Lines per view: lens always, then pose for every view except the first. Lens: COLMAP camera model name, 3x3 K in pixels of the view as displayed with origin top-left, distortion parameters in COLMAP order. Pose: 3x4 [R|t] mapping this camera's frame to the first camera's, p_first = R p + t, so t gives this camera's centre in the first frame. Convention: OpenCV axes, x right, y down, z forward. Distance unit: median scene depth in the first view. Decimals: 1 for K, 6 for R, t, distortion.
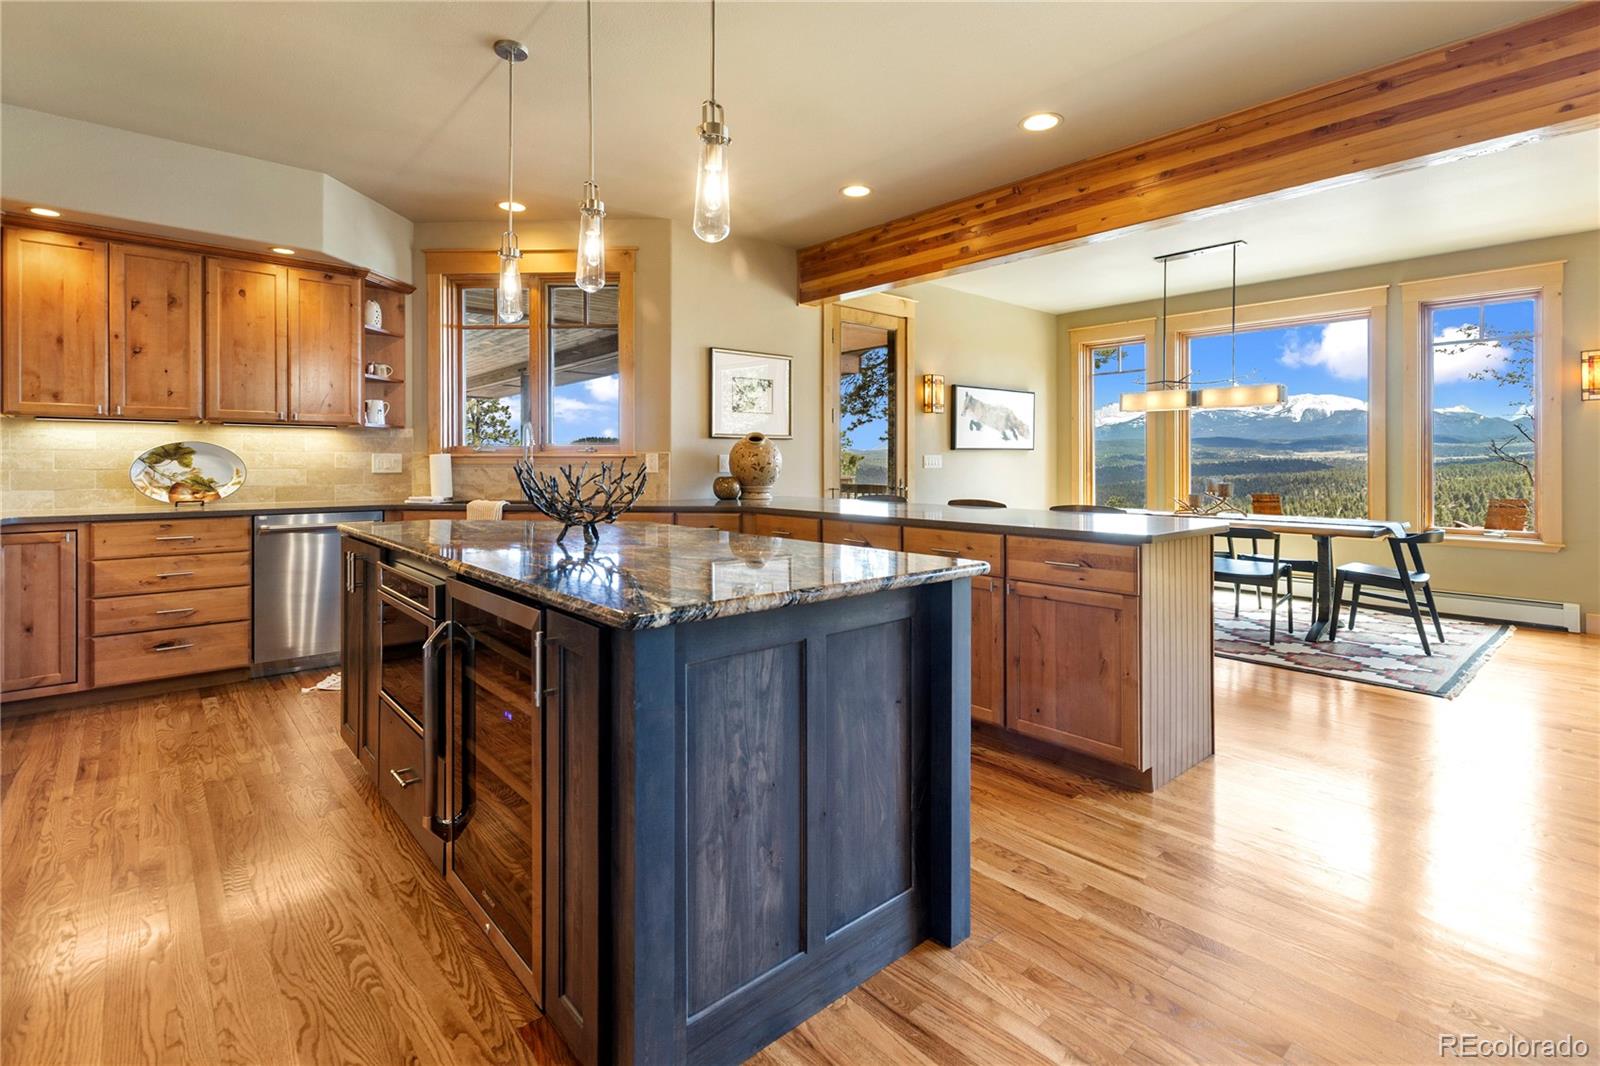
lens RADIAL K [[741.4, 0, 801.0], [0, 741.4, 457.7], [0, 0, 1]] dist [0.000286, -0.000421]
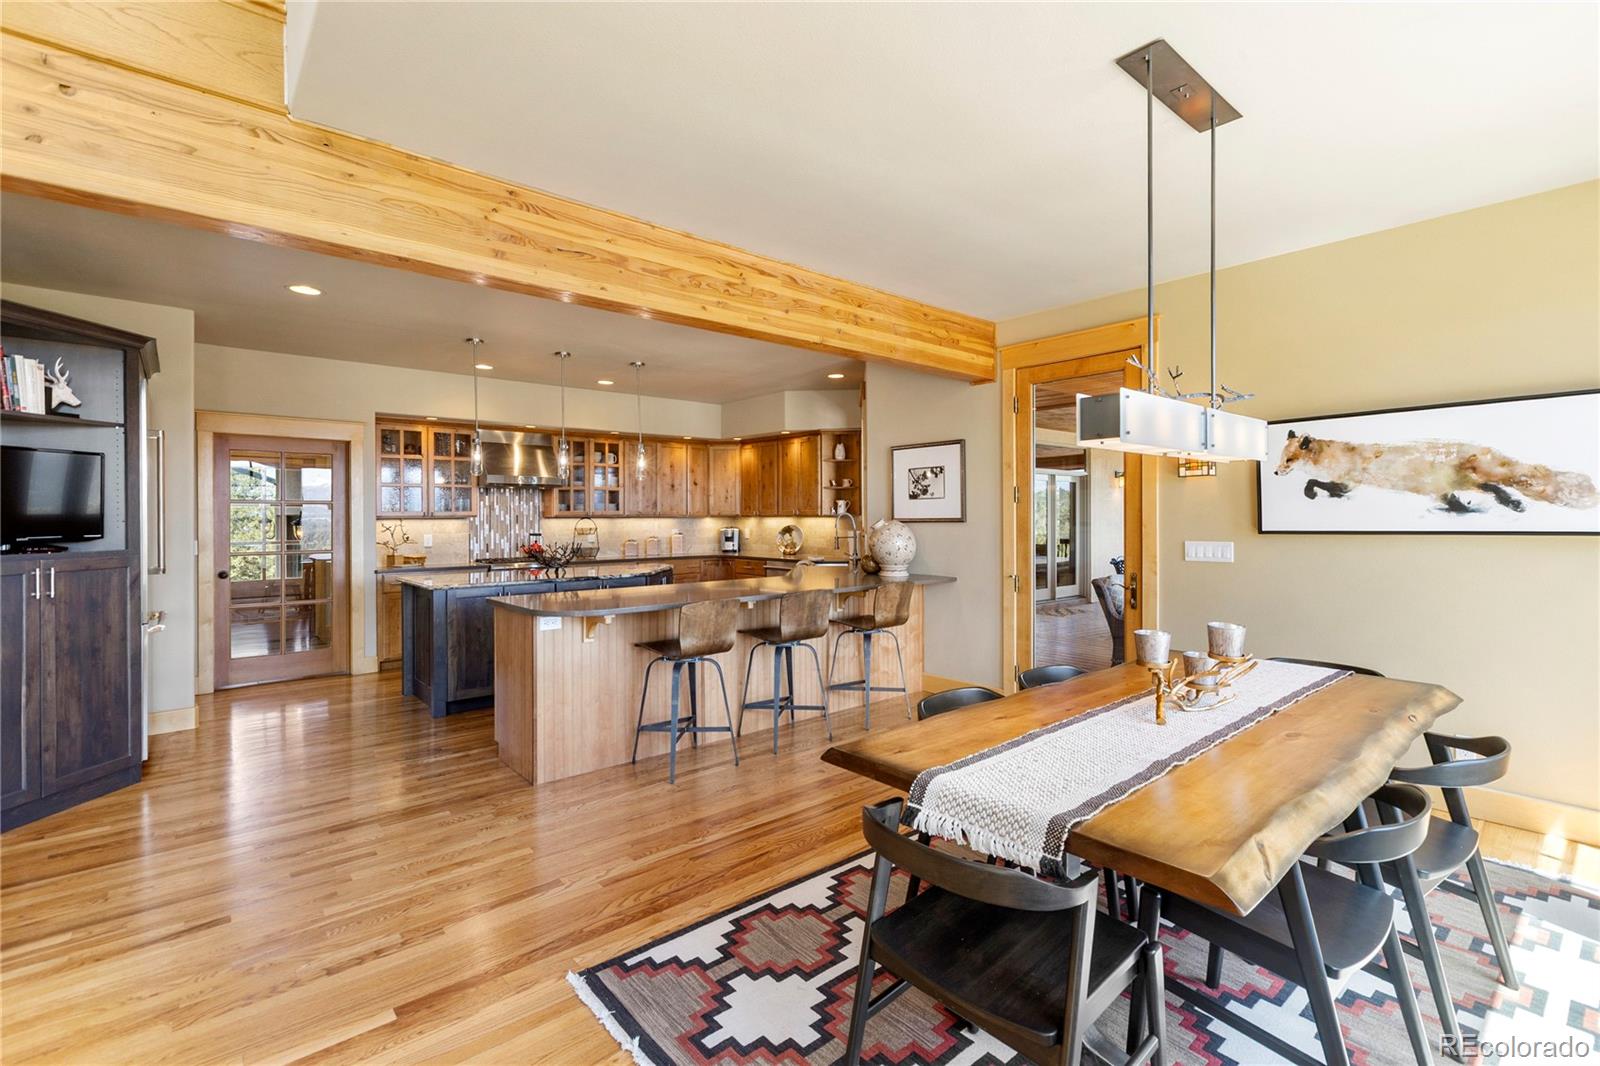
lens RADIAL K [[730.7, 0, 805.4], [0, 730.7, 501.0], [0, 0, 1]] dist [0.003888, 0.000724]
pose [[-0.011760, -0.019724, -0.999736, 0.830154], [0.012450, 0.999725, -0.019870, -0.030892], [0.999853, -0.012680, -0.011511, 0.680100]]
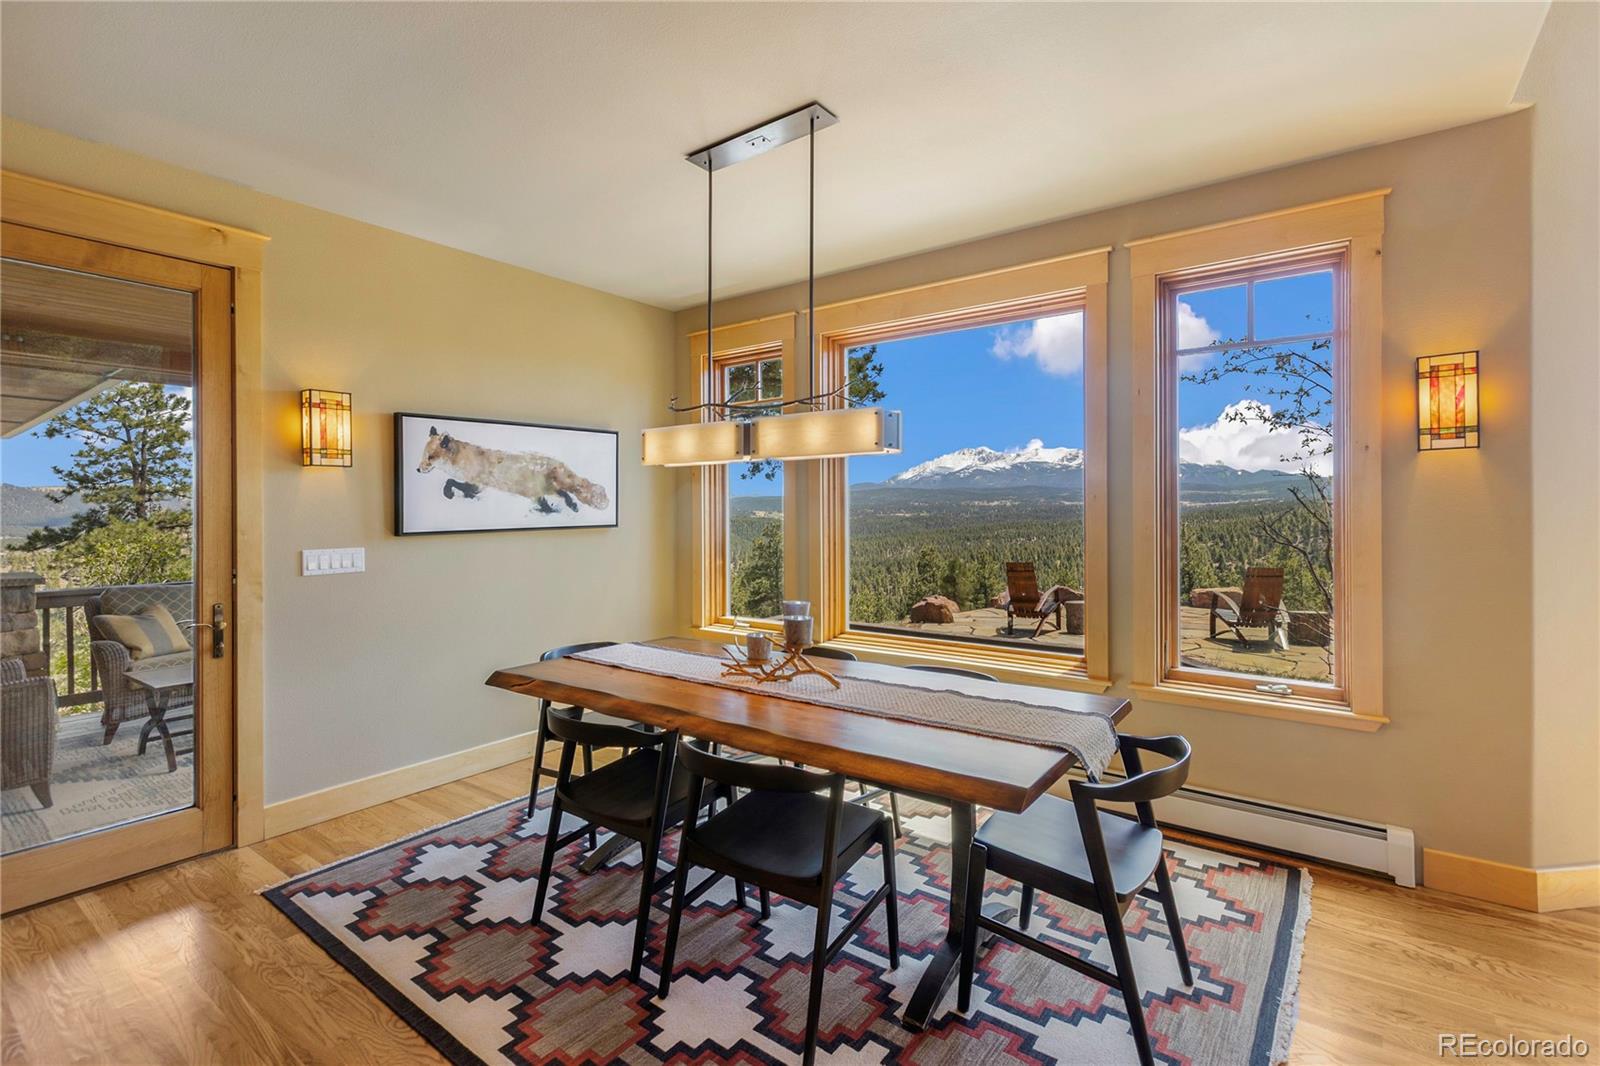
lens RADIAL K [[726.4, 0, 807.1], [0, 726.4, 509.1], [0, 0, 1]] dist [0.001368, 0.001044]
pose [[0.977268, -0.007528, 0.211873, 0.401284], [0.006758, 0.999968, 0.004356, -0.031378], [-0.211899, -0.002825, 0.977287, 0.453338]]
